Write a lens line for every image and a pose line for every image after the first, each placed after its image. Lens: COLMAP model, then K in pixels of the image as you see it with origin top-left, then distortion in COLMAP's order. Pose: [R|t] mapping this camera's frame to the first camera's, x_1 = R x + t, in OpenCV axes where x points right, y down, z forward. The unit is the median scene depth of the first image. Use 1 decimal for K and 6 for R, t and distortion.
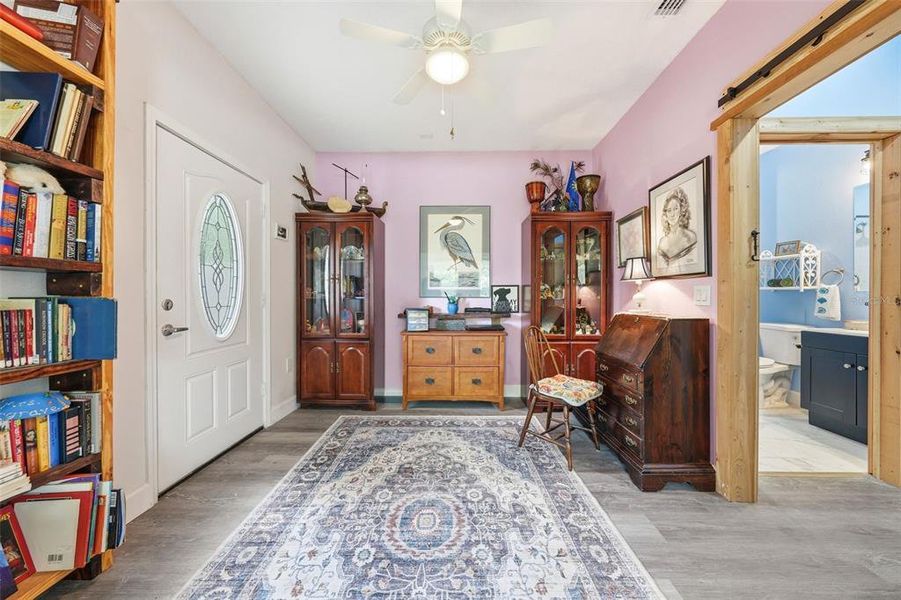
lens RADIAL K [[309.6, 0, 453.4], [0, 309.6, 297.0], [0, 0, 1]] dist [-0.003378, 0.000055]
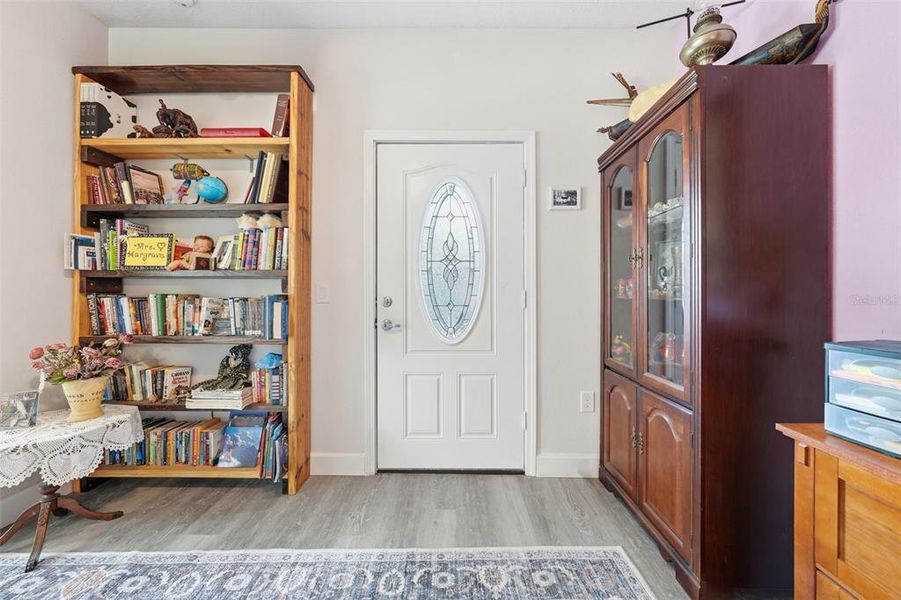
lens RADIAL K [[309.6, 0, 450.1], [0, 309.6, 292.7], [0, 0, 1]] dist [-0.003378, 0.000055]
pose [[0.011366, -0.005227, -0.999922, 0.148292], [-0.003994, 0.999978, -0.005273, -0.001509], [0.999927, 0.004053, 0.011345, 1.003939]]
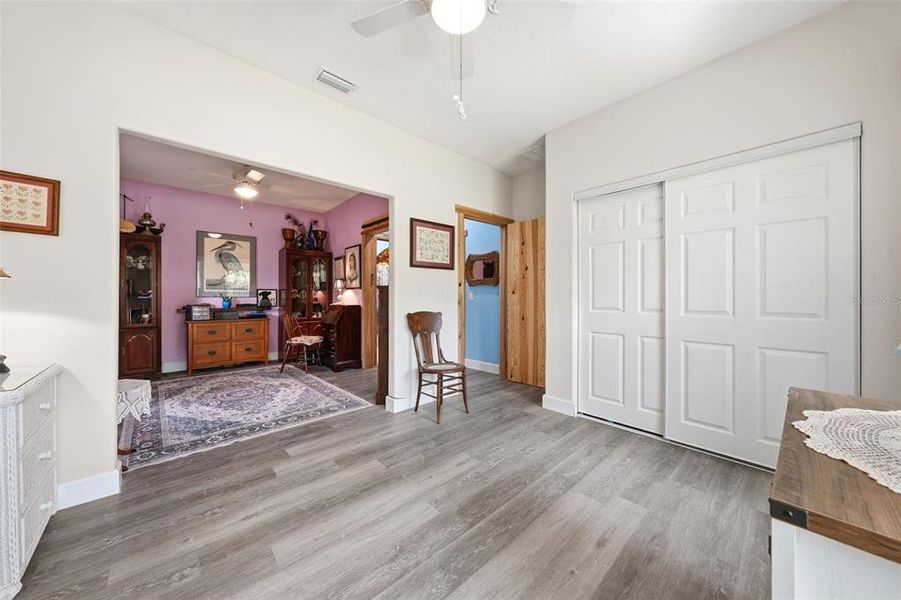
lens RADIAL K [[309.6, 0, 451.8], [0, 309.6, 298.0], [0, 0, 1]] dist [-0.003378, 0.000055]
pose [[0.725637, -0.002104, 0.688075, -0.381011], [-0.000726, 0.999992, 0.003824, -0.000993], [-0.688078, -0.003275, 0.725630, -1.278048]]
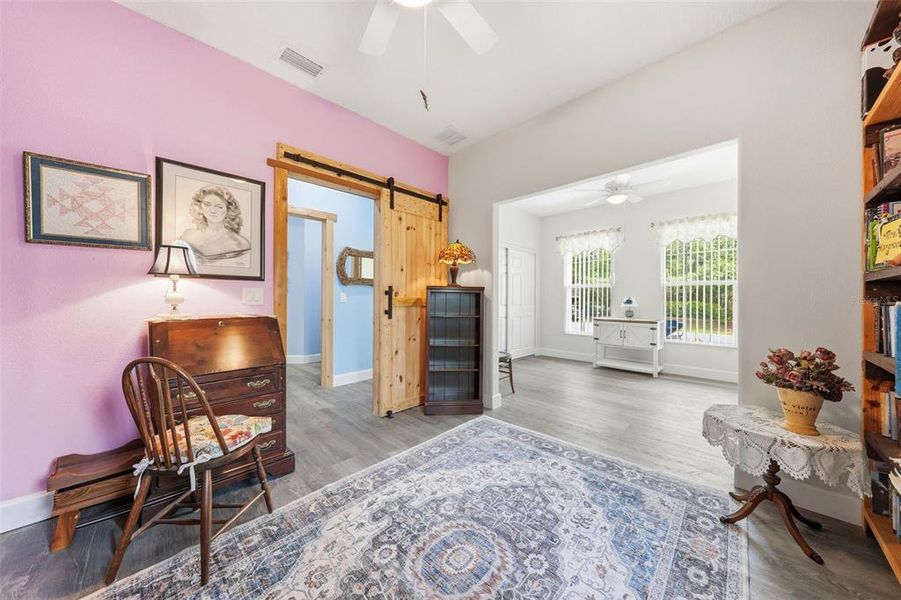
lens RADIAL K [[309.6, 0, 452.1], [0, 309.6, 300.0], [0, 0, 1]] dist [-0.003378, 0.000055]
pose [[-0.726580, -0.004150, 0.687069, -0.477183], [-0.003884, 0.999991, 0.001933, 0.002139], [-0.687071, -0.001264, -0.726590, 1.185148]]
